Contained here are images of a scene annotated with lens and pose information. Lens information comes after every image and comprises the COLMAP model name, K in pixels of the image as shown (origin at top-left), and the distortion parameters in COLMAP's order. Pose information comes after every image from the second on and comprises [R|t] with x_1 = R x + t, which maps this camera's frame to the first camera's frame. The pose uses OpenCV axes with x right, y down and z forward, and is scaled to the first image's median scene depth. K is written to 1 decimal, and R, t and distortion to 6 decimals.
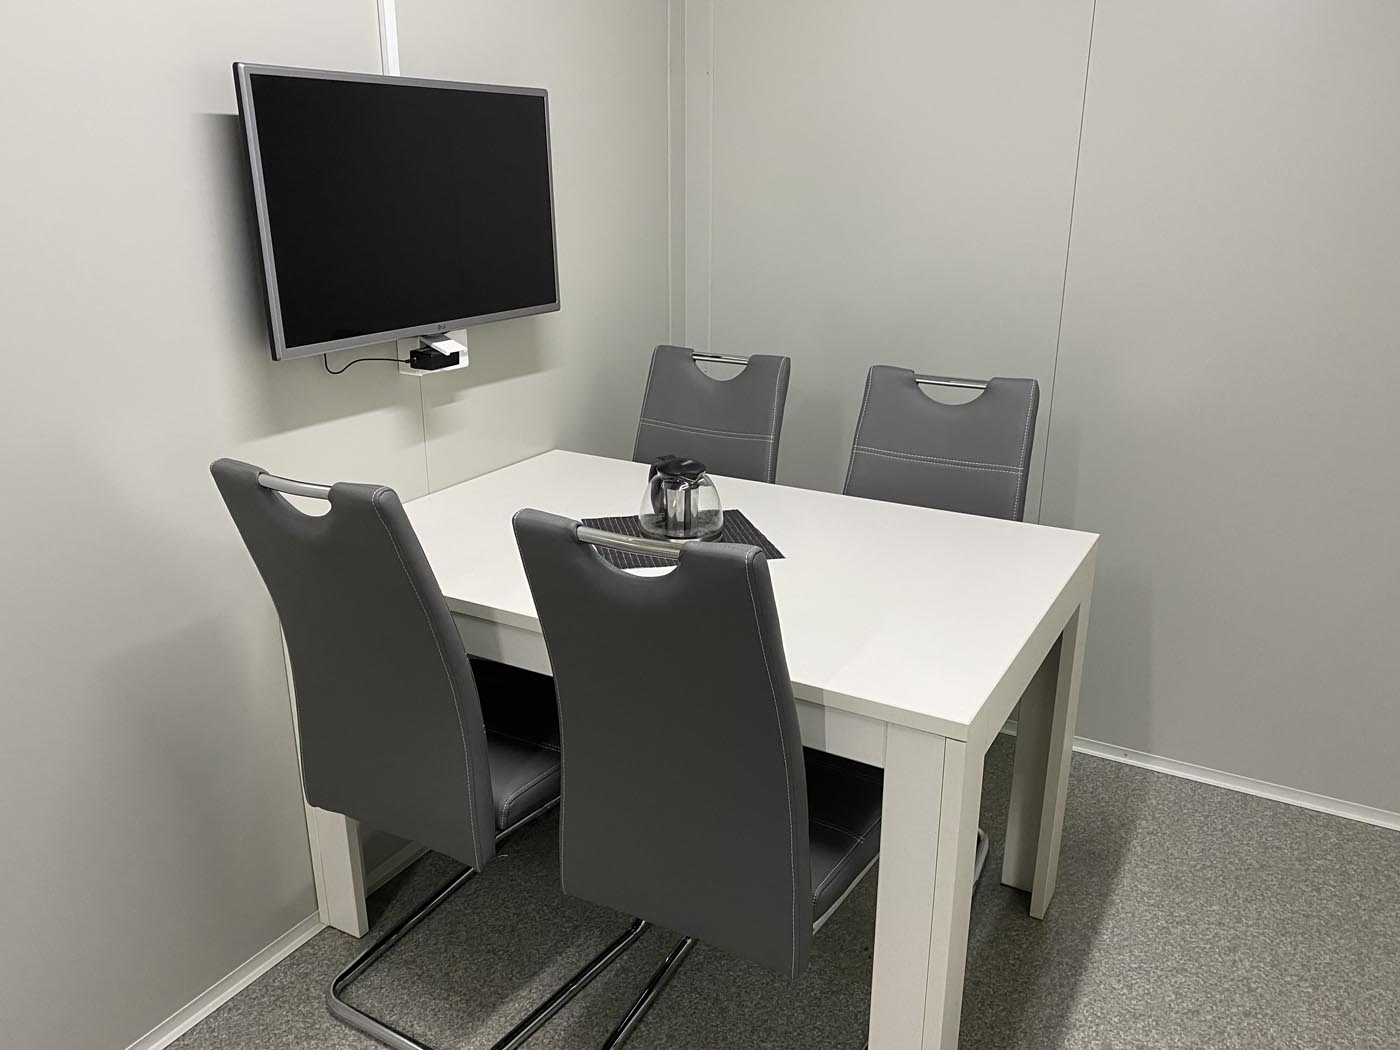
lens RADIAL K [[1090.1, 0, 693.5], [0, 1090.1, 530.5], [0, 0, 1]] dist [-0.005391, -0.004845]
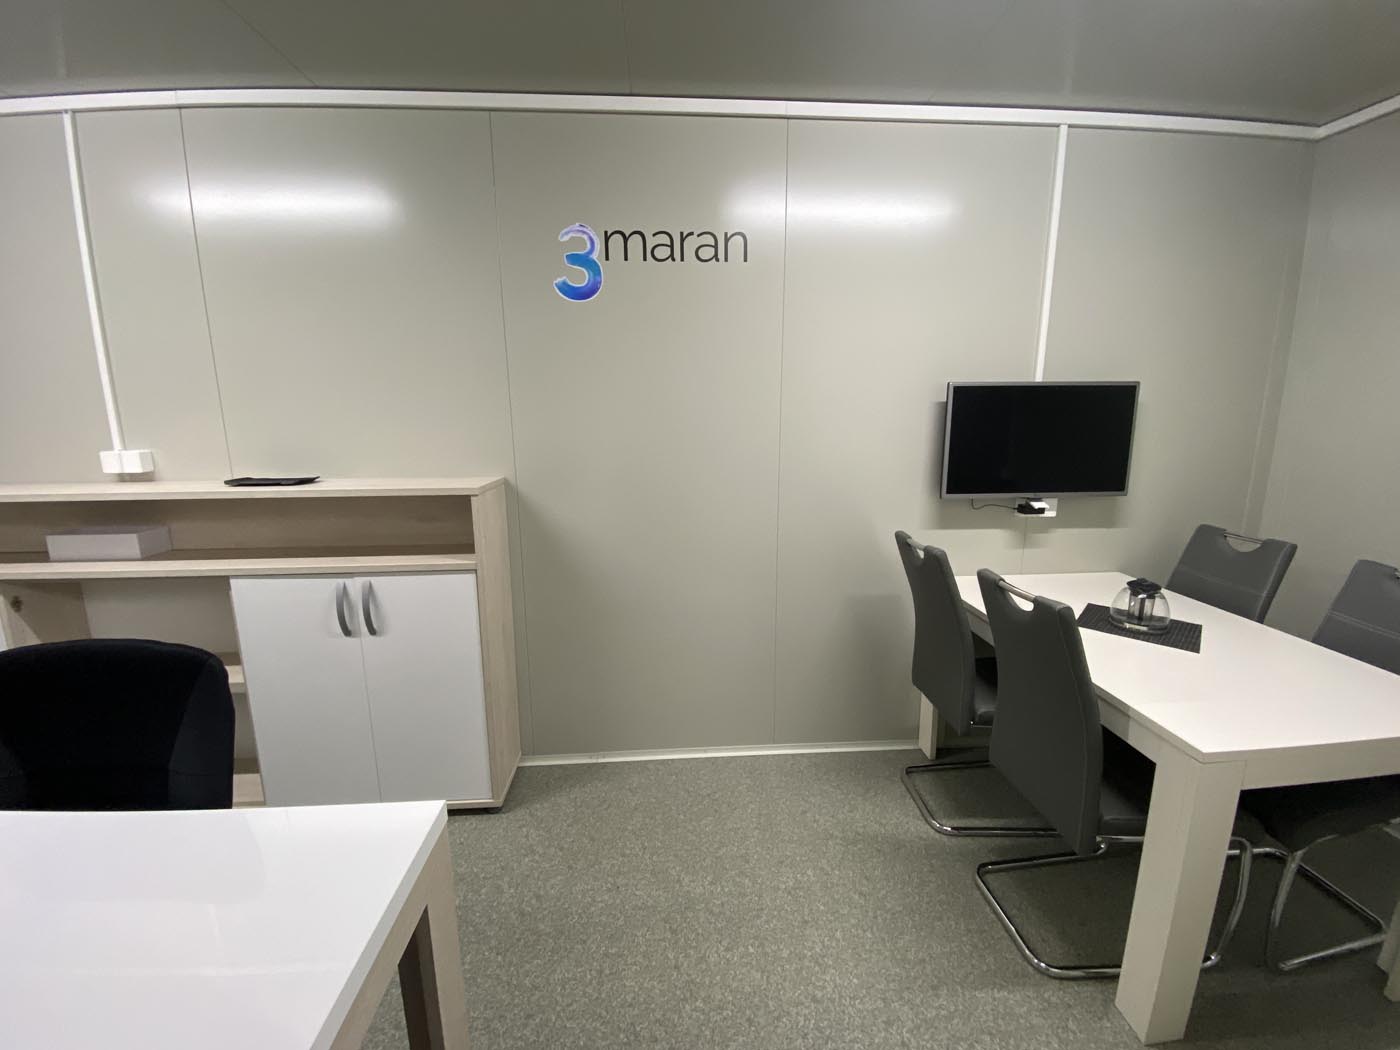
lens RADIAL K [[565.8, 0, 700.6], [0, 565.8, 521.7], [0, 0, 1]] dist [-0.020744, -0.001398]
pose [[0.527856, 0.151091, -0.835787, 0.341590], [-0.260492, 0.965424, 0.010008, 0.020019], [0.808401, 0.212433, 0.548963, -0.104115]]
